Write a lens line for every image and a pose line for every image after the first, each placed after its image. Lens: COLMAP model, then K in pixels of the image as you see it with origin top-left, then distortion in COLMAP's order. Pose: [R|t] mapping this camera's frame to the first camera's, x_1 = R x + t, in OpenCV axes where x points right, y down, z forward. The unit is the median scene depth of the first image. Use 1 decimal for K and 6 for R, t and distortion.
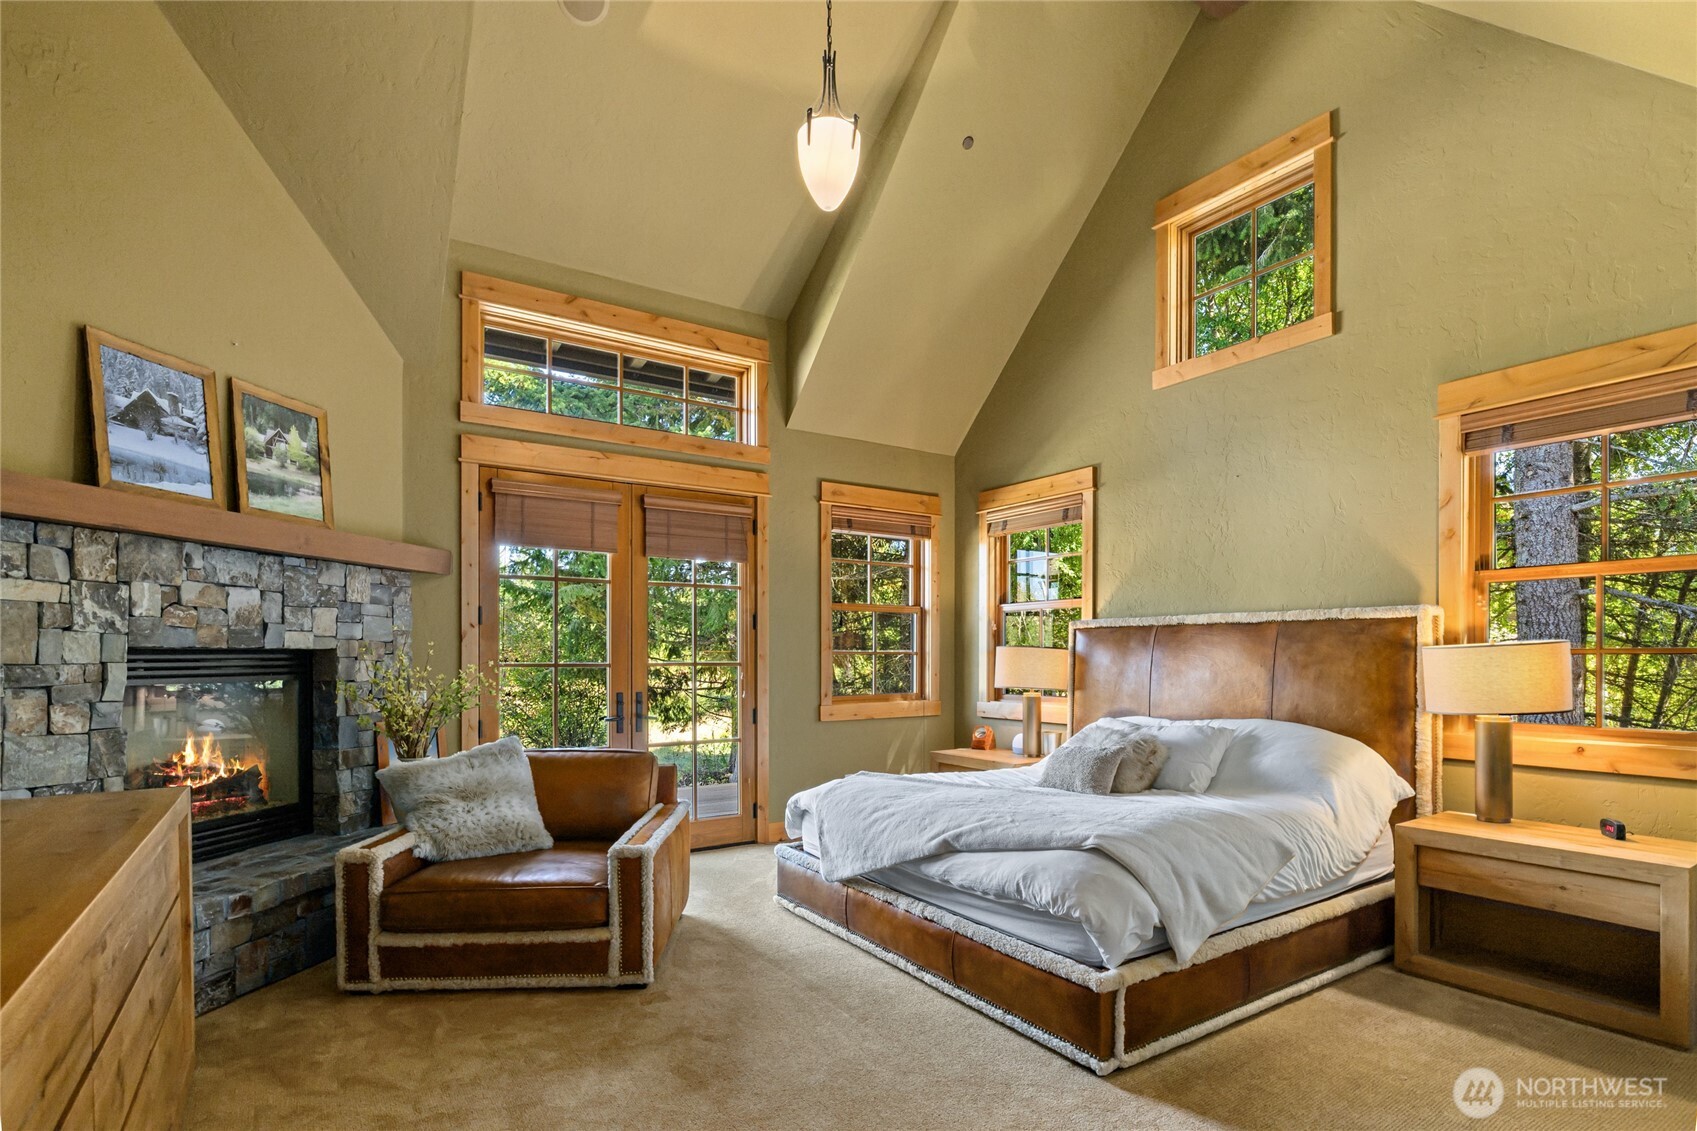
lens RADIAL K [[806.1, 0, 850.2], [0, 806.1, 661.7], [0, 0, 1]] dist [0.000842, 0.000201]
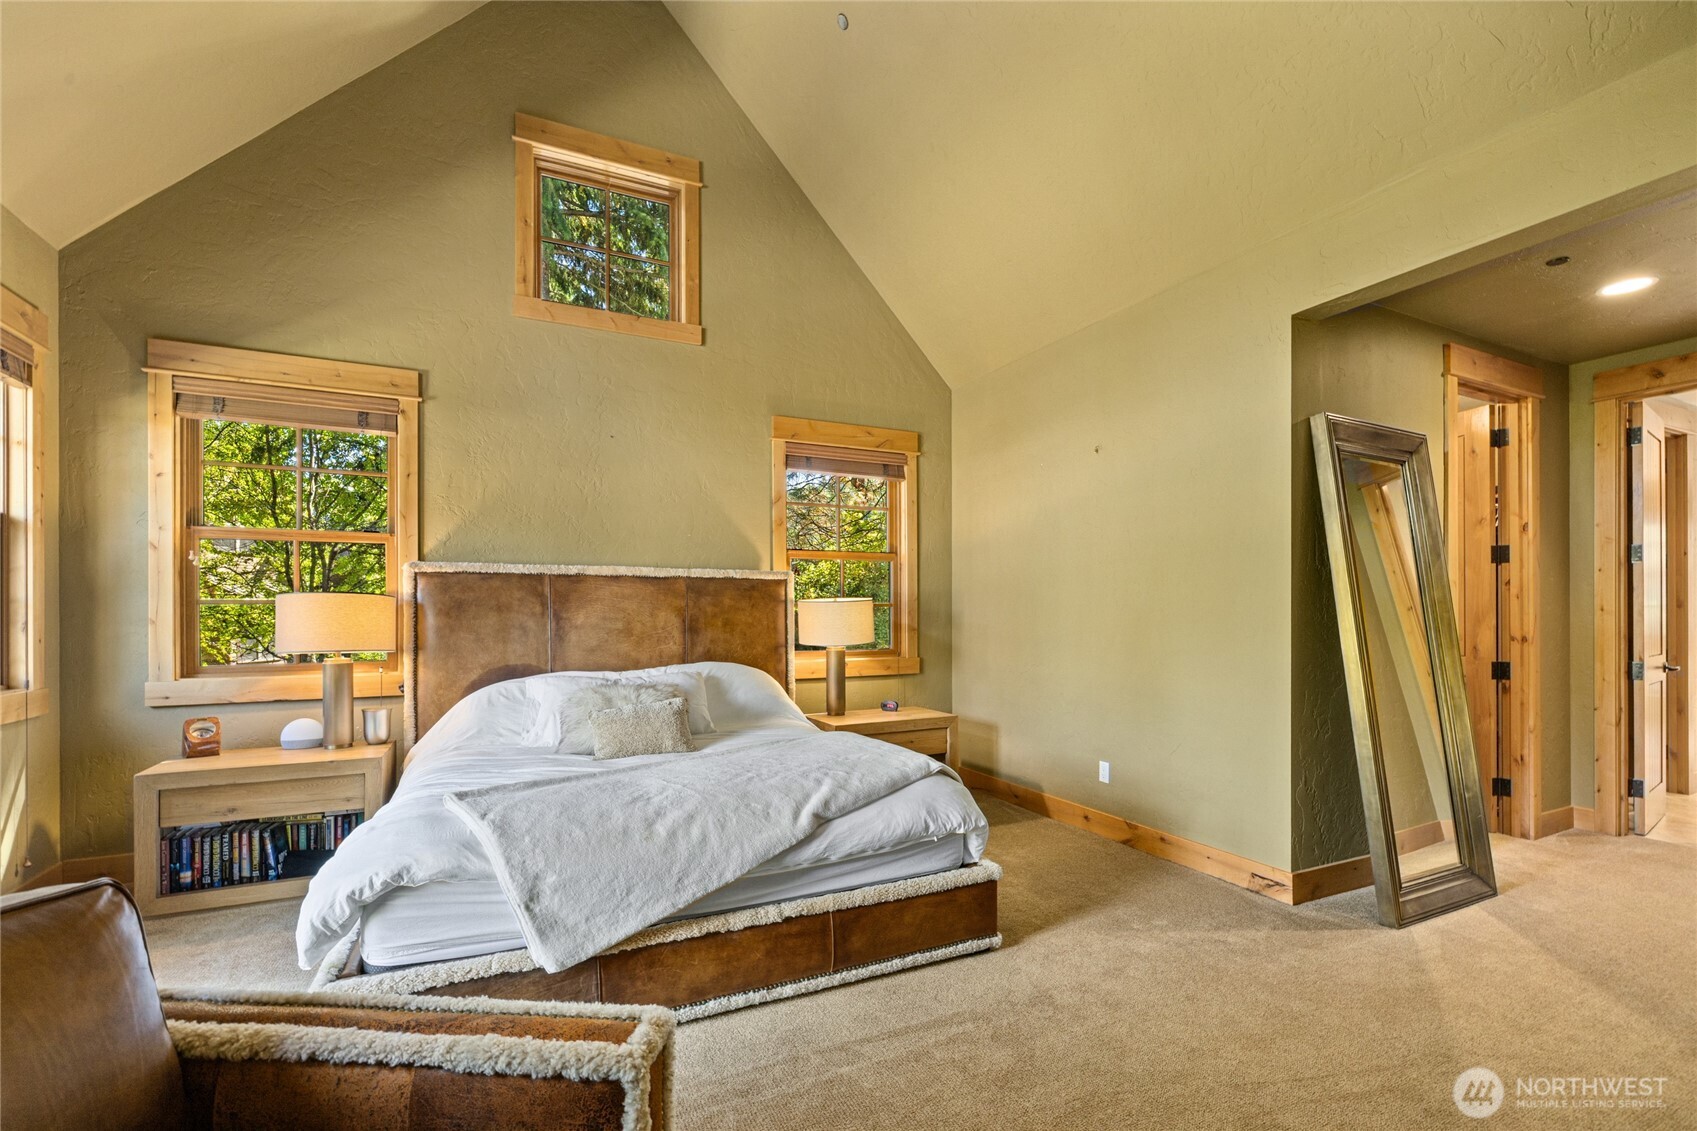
lens RADIAL K [[750.7, 0, 835.3], [0, 750.7, 615.4], [0, 0, 1]] dist [0.001924, 0.001535]
pose [[0.148683, -0.001903, 0.988883, -0.557326], [0.009570, 0.999954, 0.000485, 0.006751], [-0.988839, 0.009392, 0.148694, 0.707216]]
